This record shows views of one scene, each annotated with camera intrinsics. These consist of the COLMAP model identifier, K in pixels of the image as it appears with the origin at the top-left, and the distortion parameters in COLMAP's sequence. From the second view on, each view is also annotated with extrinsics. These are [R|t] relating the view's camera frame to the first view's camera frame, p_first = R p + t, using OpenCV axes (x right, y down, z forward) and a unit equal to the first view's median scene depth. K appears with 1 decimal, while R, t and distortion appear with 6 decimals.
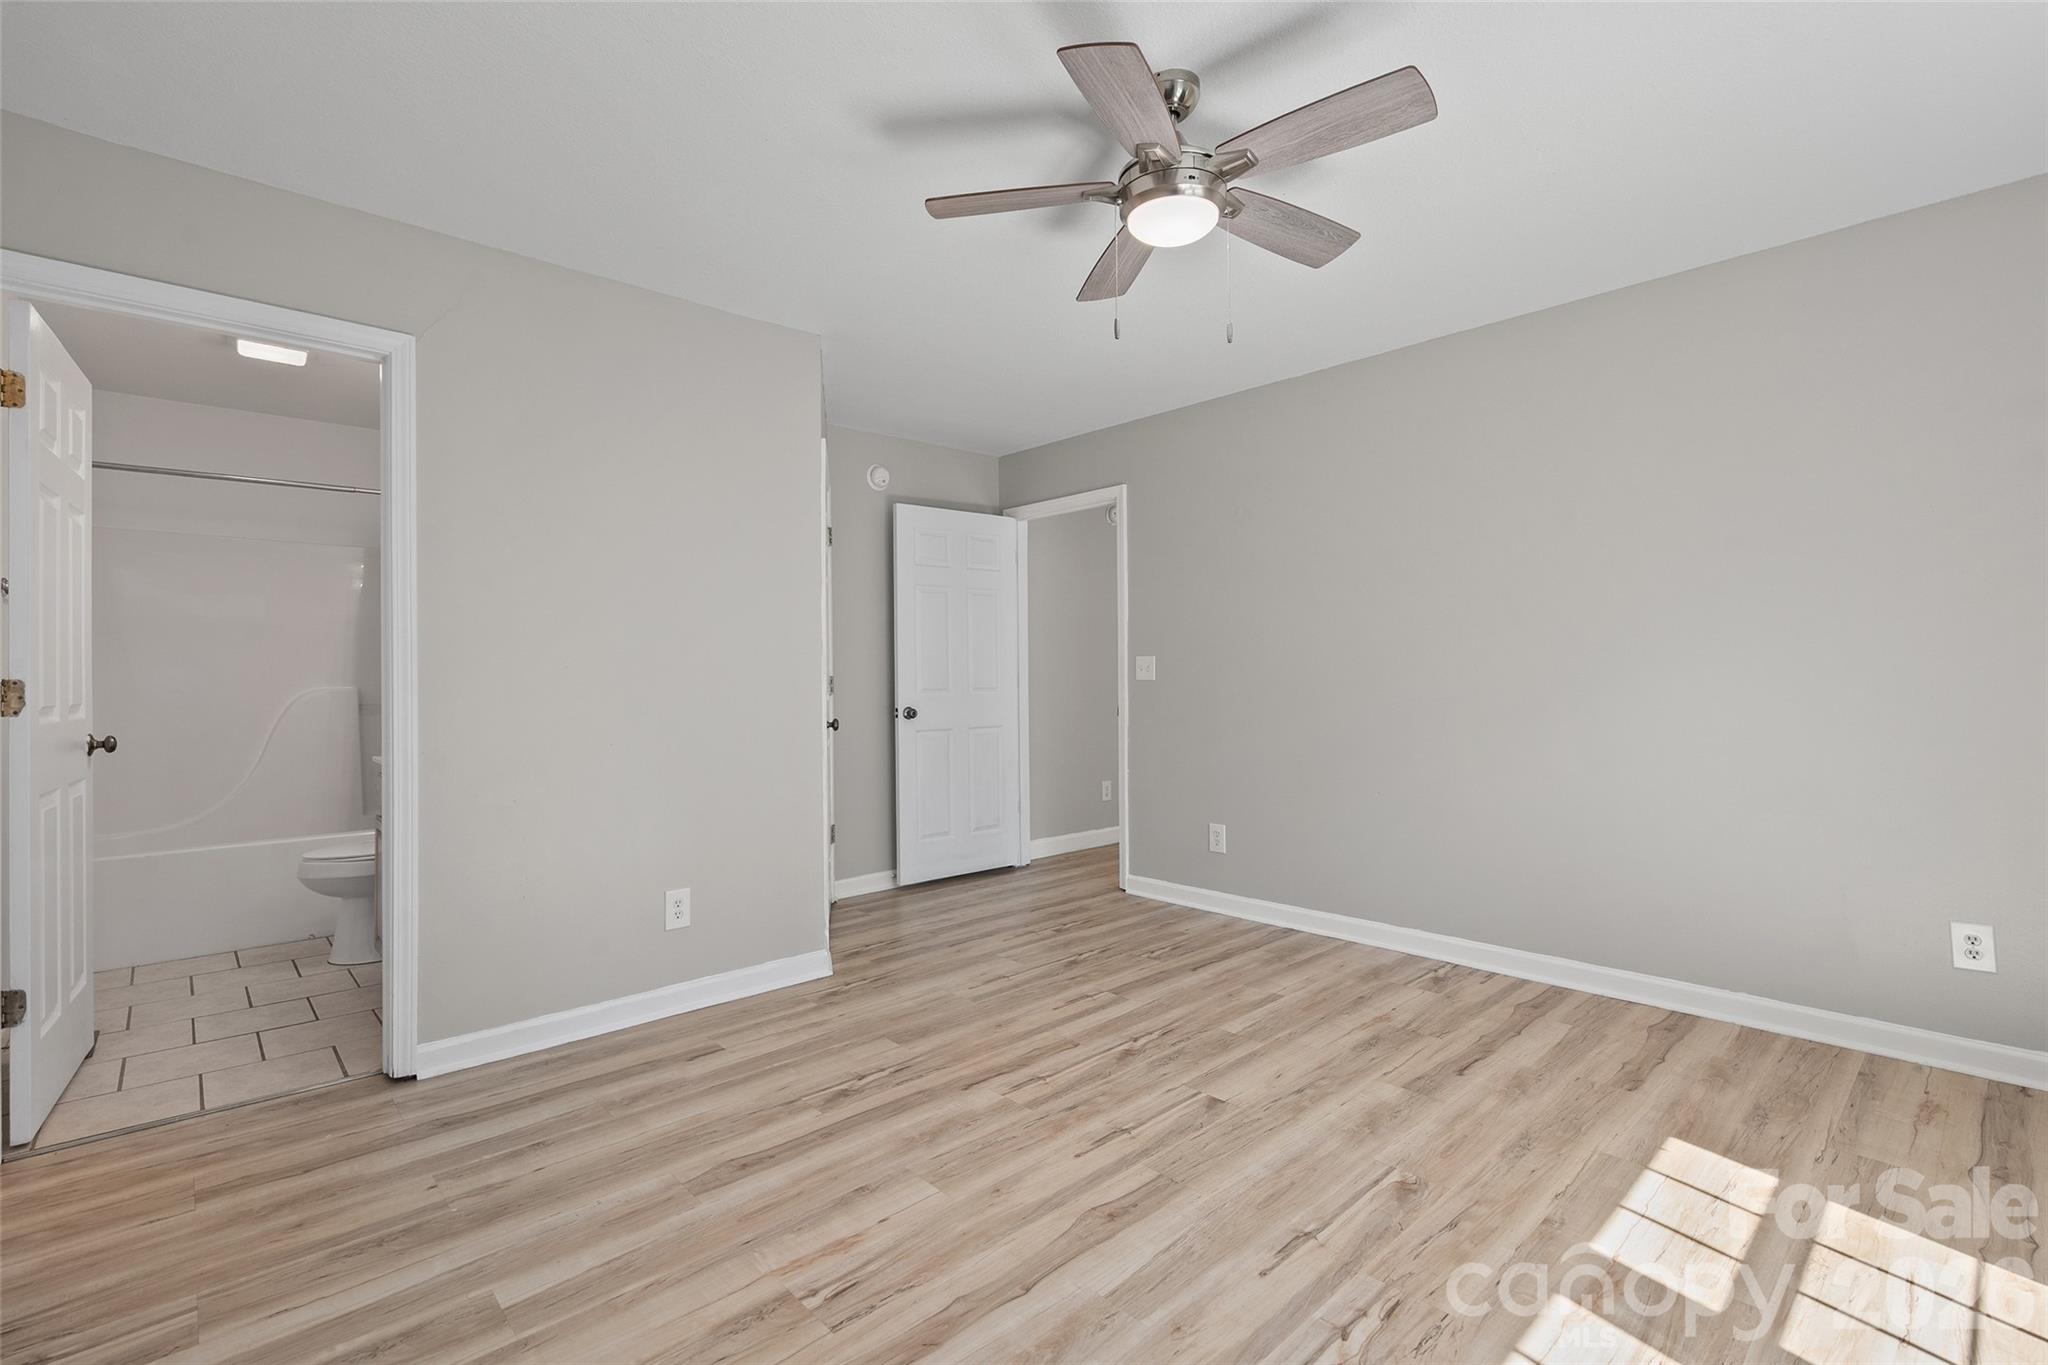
lens RADIAL K [[919.2, 0, 1026.8], [0, 919.2, 666.3], [0, 0, 1]] dist [-0.006589, 0.001706]
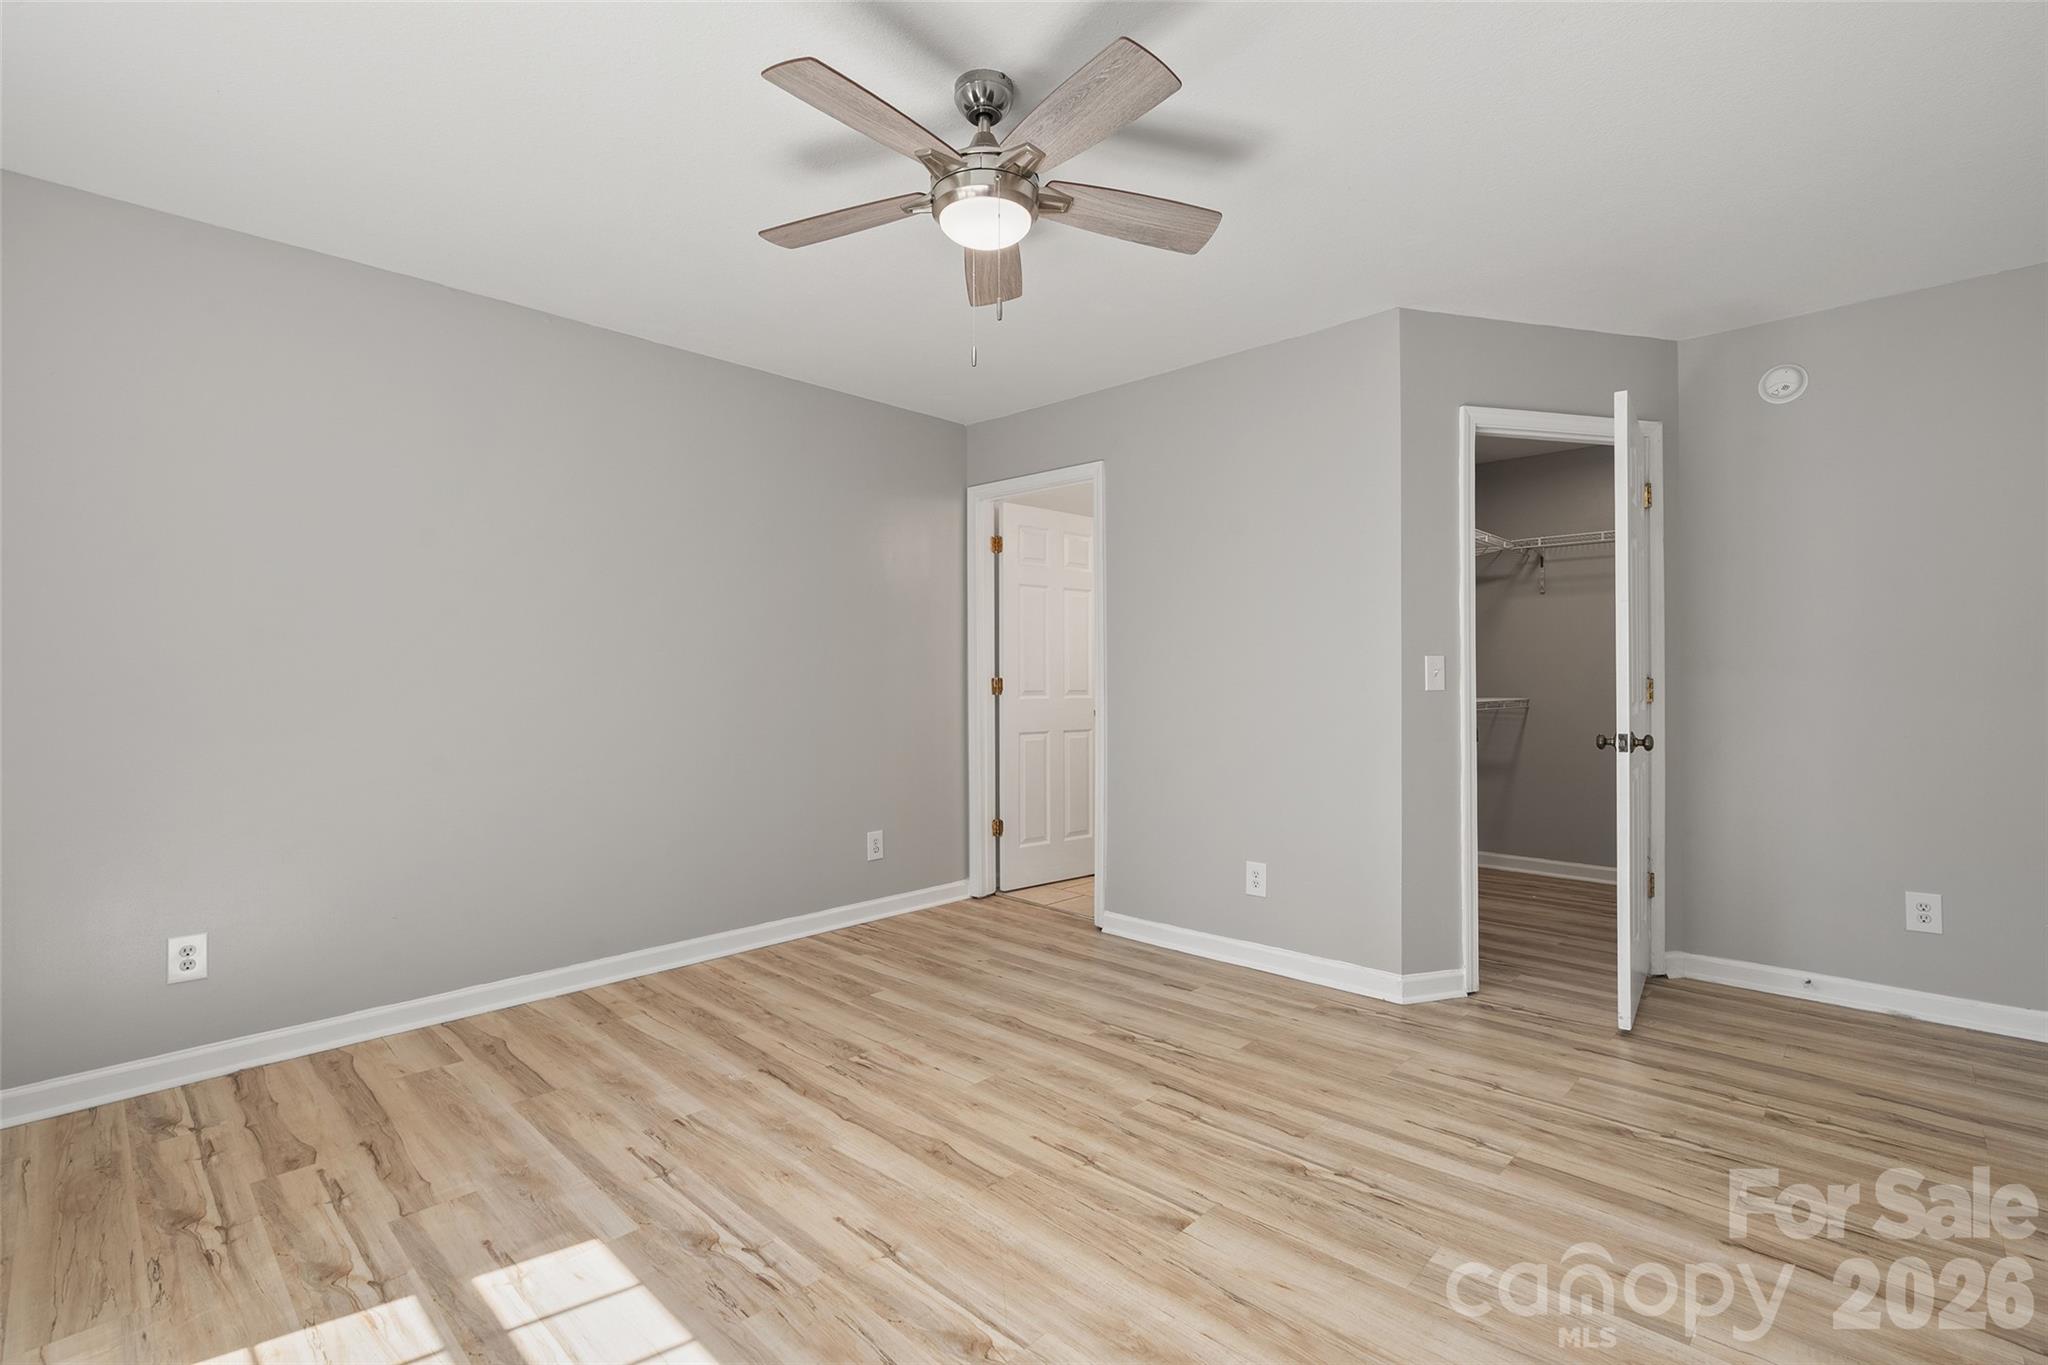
lens RADIAL K [[919.2, 0, 1013.1], [0, 919.2, 666.2], [0, 0, 1]] dist [-0.006589, 0.001706]
pose [[0.056451, -0.006942, -0.998381, 0.989899], [0.012060, 0.999908, -0.006271, 0.001643], [0.998333, -0.011687, 0.056530, 0.827078]]
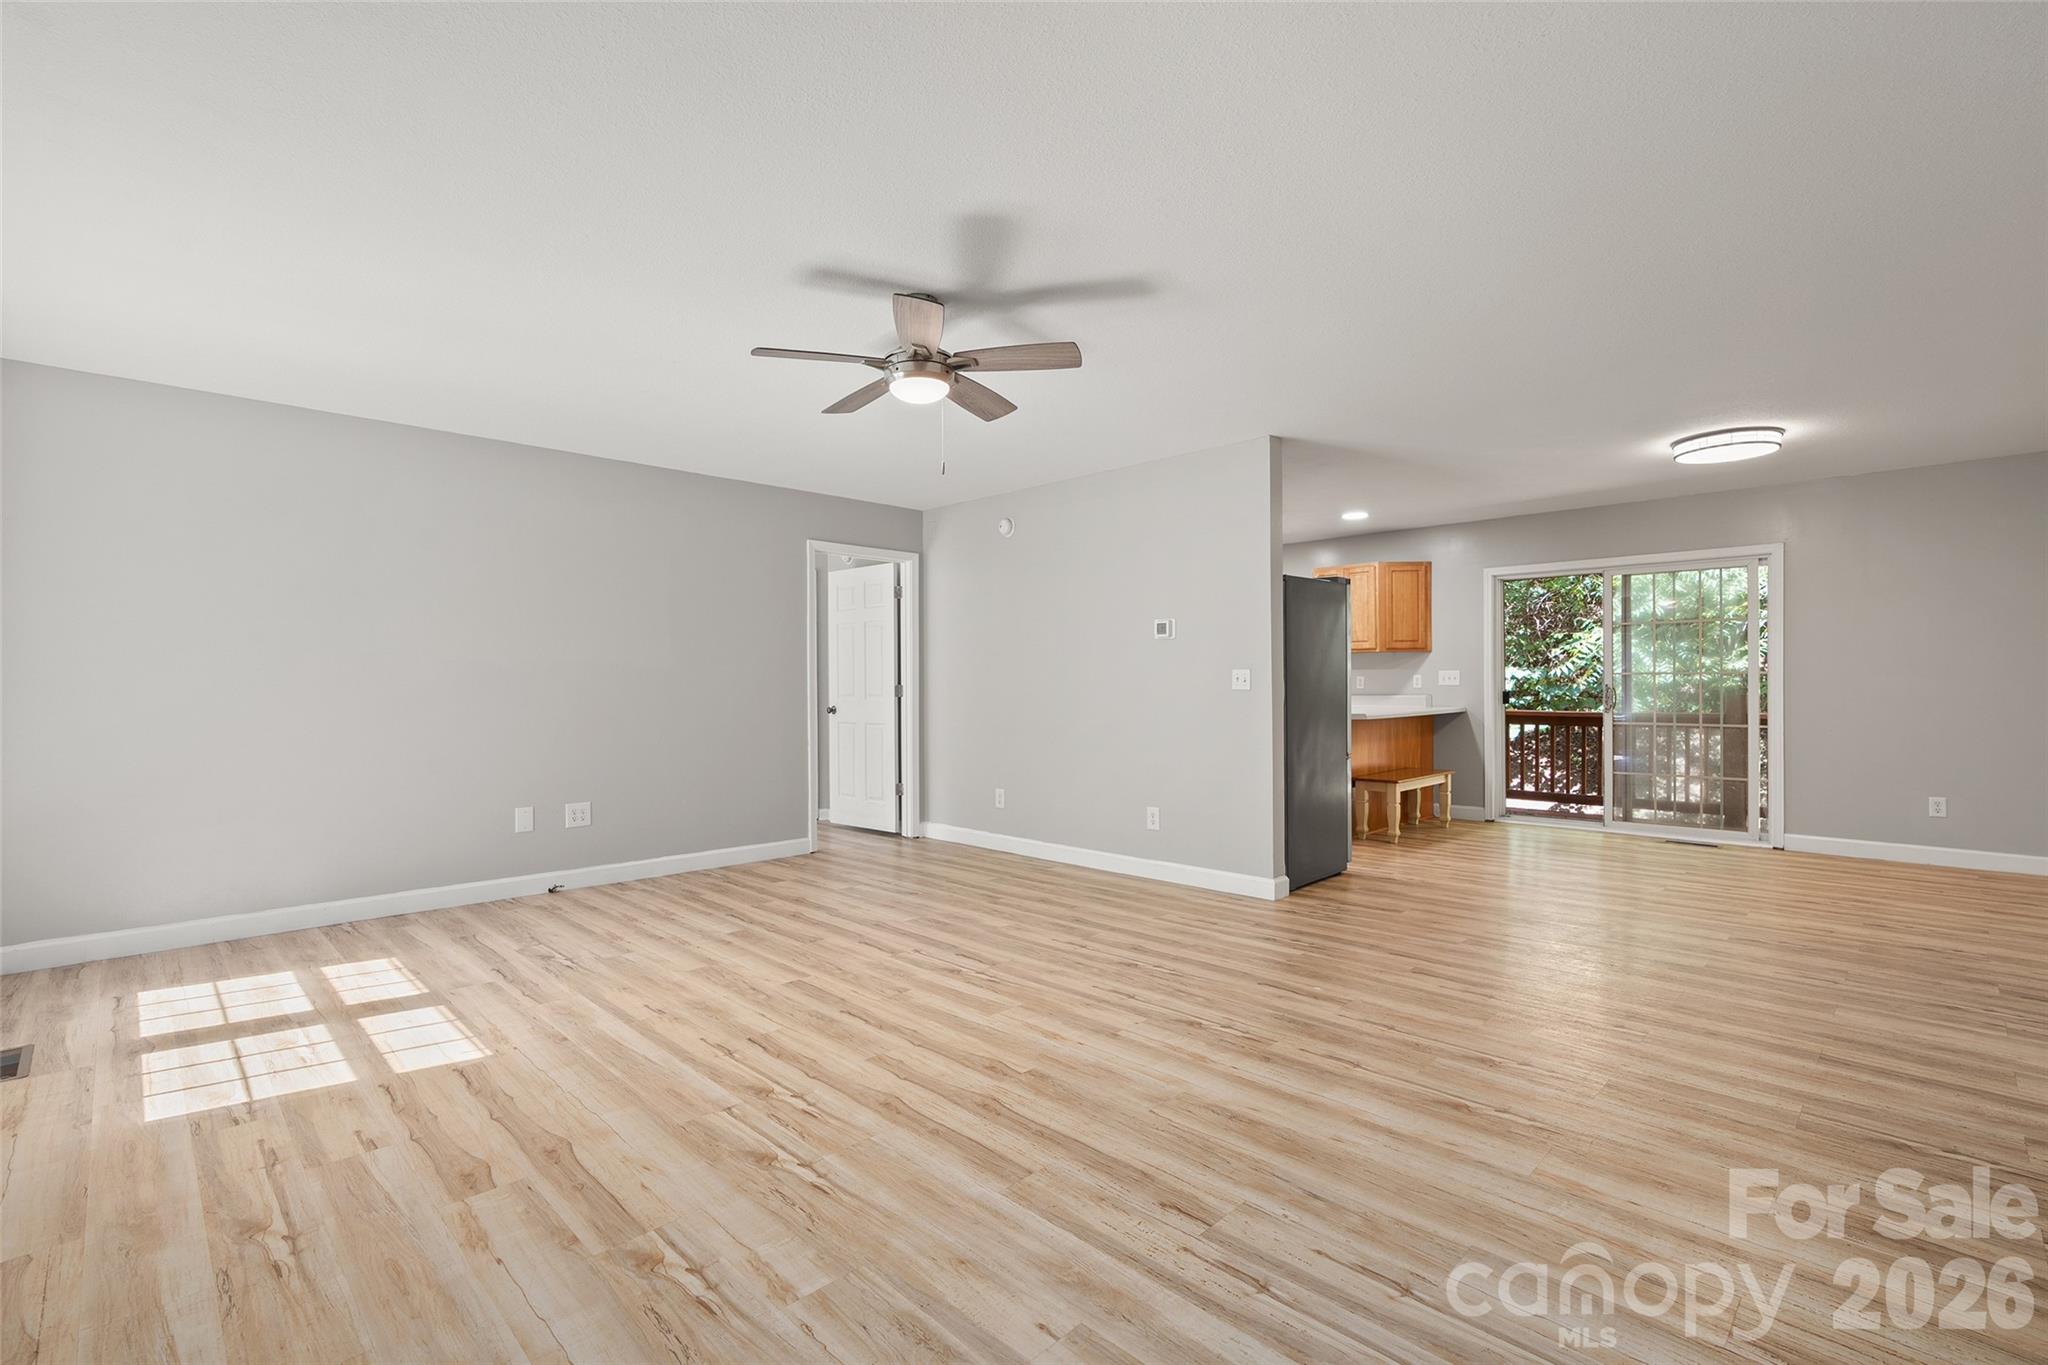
lens RADIAL K [[919.2, 0, 996.2], [0, 919.2, 695.1], [0, 0, 1]] dist [-0.006589, 0.001706]
pose [[0.028731, 0.018285, -0.999420, 1.822543], [0.006222, 0.999810, 0.018471, -0.007655], [0.999568, -0.006749, 0.028612, 1.535558]]
